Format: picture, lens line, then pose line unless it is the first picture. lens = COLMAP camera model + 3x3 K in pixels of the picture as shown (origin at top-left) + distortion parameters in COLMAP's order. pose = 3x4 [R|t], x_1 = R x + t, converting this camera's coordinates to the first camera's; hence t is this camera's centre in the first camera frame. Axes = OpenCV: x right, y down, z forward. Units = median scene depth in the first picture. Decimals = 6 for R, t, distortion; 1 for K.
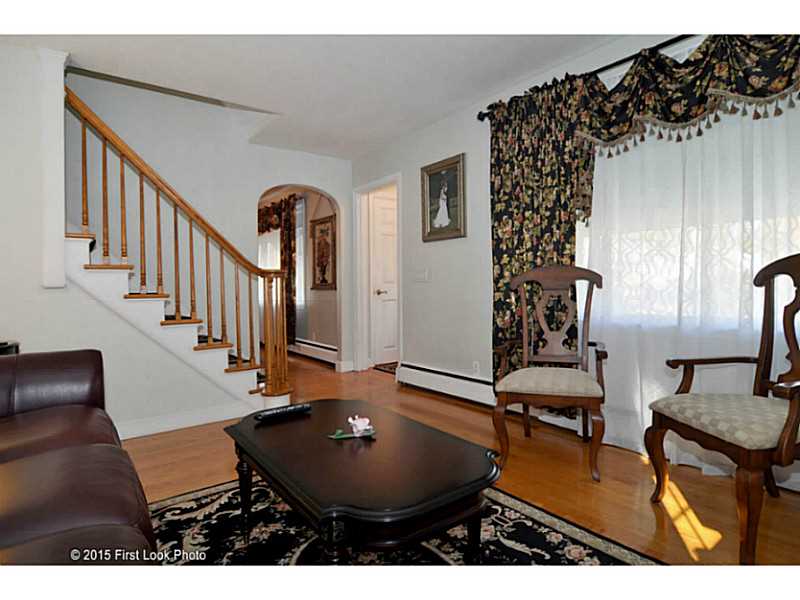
lens RADIAL K [[453.5, 0, 399.2], [0, 453.5, 300.2], [0, 0, 1]] dist [-0.030405, 0.001004]
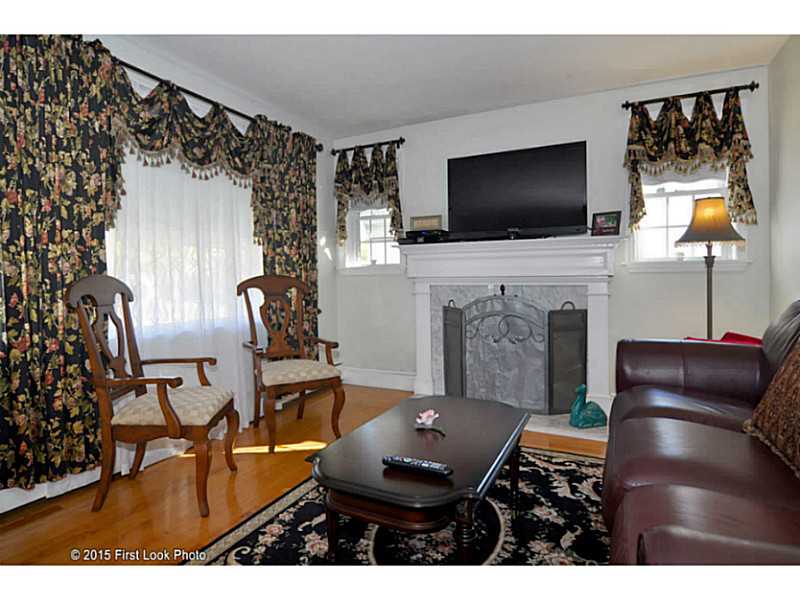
lens RADIAL K [[453.5, 0, 397.2], [0, 453.5, 300.9], [0, 0, 1]] dist [-0.030405, 0.001004]
pose [[-0.477833, -0.008075, 0.878413, -0.819721], [0.061203, 0.997222, 0.042460, -0.044598], [-0.876316, 0.074050, -0.476012, 1.280374]]
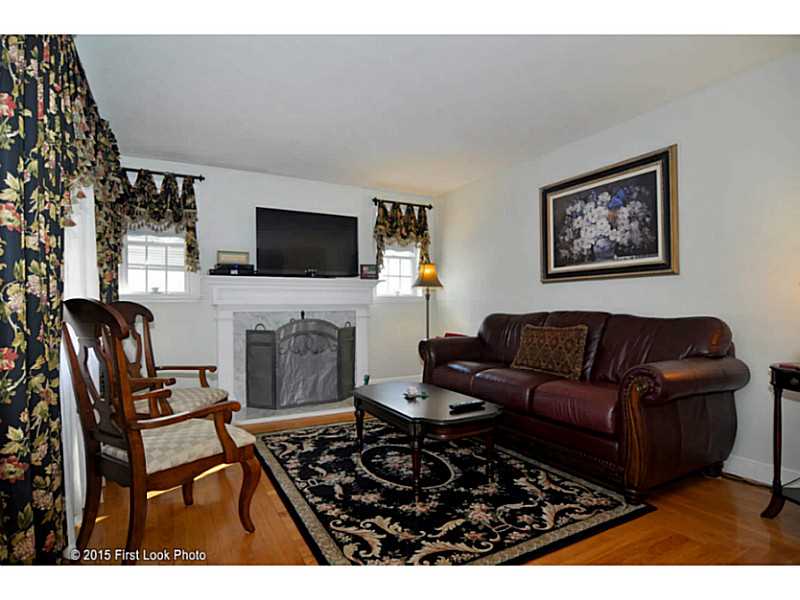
lens RADIAL K [[408.6, 0, 396.1], [0, 408.6, 301.4], [0, 0, 1]] dist [-0.001978, -0.000410]
pose [[-0.991434, 0.037529, 0.125104, -0.201008], [0.041336, 0.998754, 0.027973, -0.096484], [-0.123899, 0.032905, -0.991749, 2.107669]]
